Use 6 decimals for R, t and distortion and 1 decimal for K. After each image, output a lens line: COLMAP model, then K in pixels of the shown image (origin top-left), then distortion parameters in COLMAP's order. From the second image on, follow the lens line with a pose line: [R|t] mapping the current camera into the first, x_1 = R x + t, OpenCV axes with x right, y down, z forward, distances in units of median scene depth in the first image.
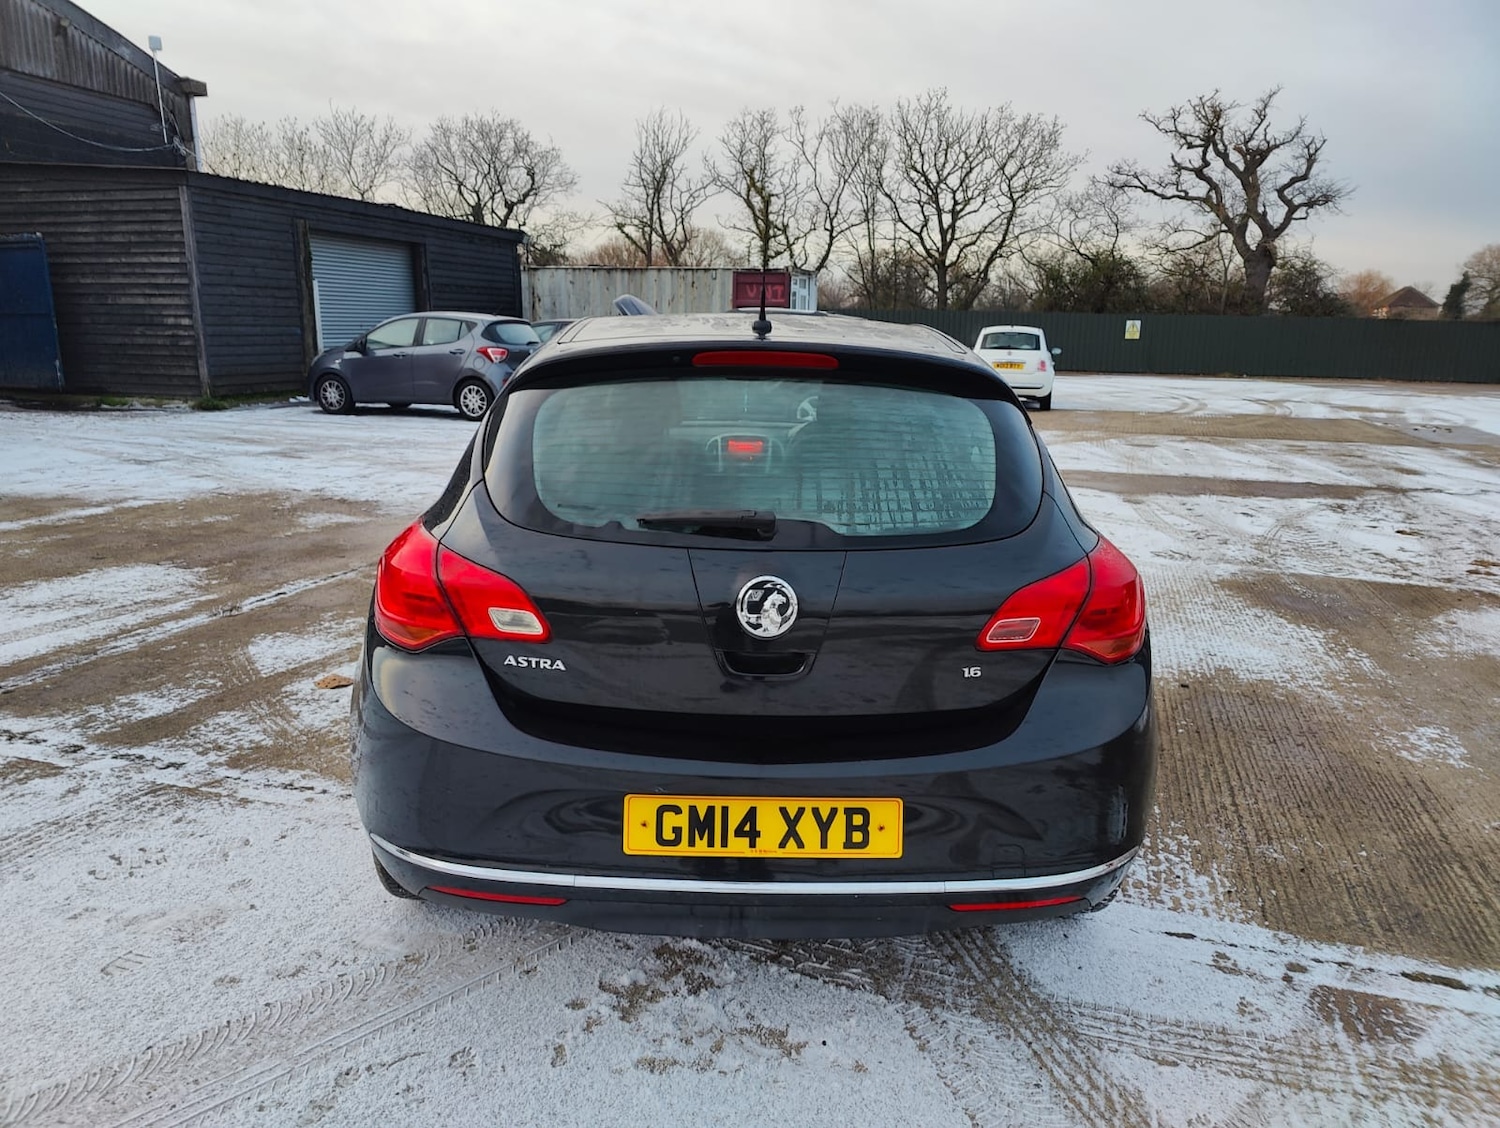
lens RADIAL K [[1033.9, 0, 741.7], [0, 1033.9, 574.1], [0, 0, 1]] dist [0.052607, -0.059565]
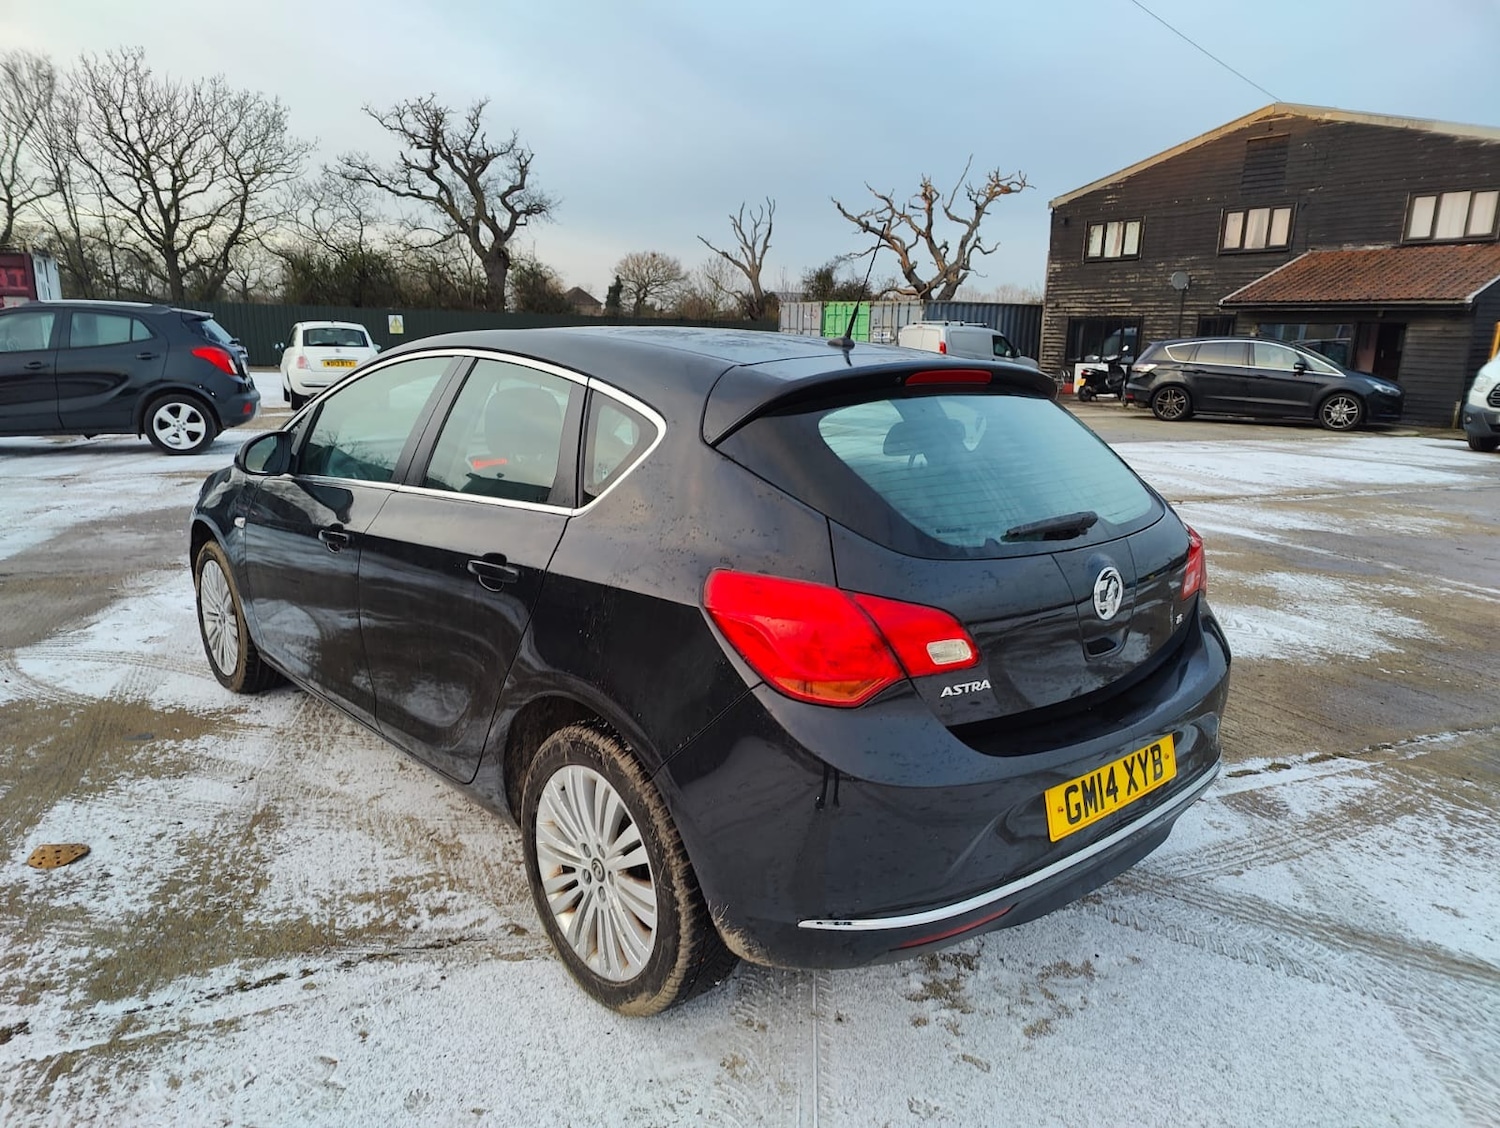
lens RADIAL K [[1032.9, 0, 739.9], [0, 1032.9, 586.2], [0, 0, 1]] dist [0.062771, -0.068283]
pose [[0.757027, -0.160745, 0.633302, -0.110015], [0.149758, 0.986149, 0.071289, -0.013052], [-0.635990, 0.040874, 0.770614, 0.039569]]
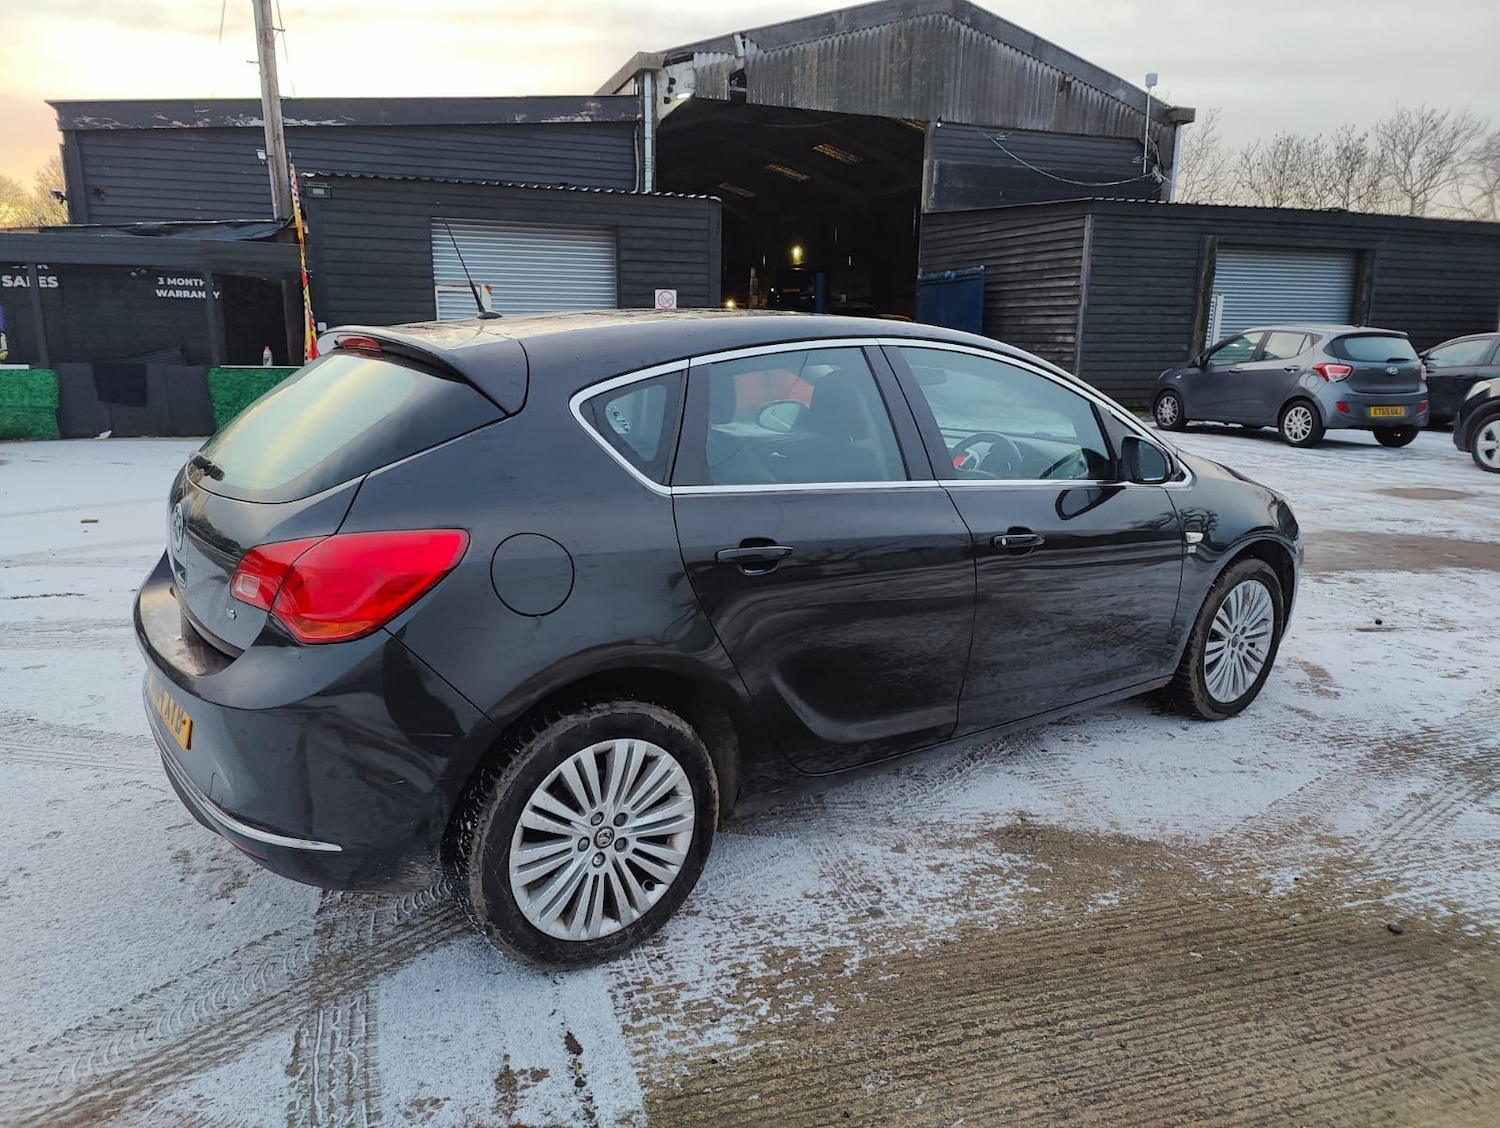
lens RADIAL K [[1037.3, 0, 741.8], [0, 1037.3, 571.5], [0, 0, 1]] dist [0.056087, -0.056278]
pose [[0.586069, 0.174005, -0.791357, 0.159748], [-0.191757, 0.978710, 0.073187, -0.015592], [0.787244, 0.108856, 0.606958, 0.082408]]
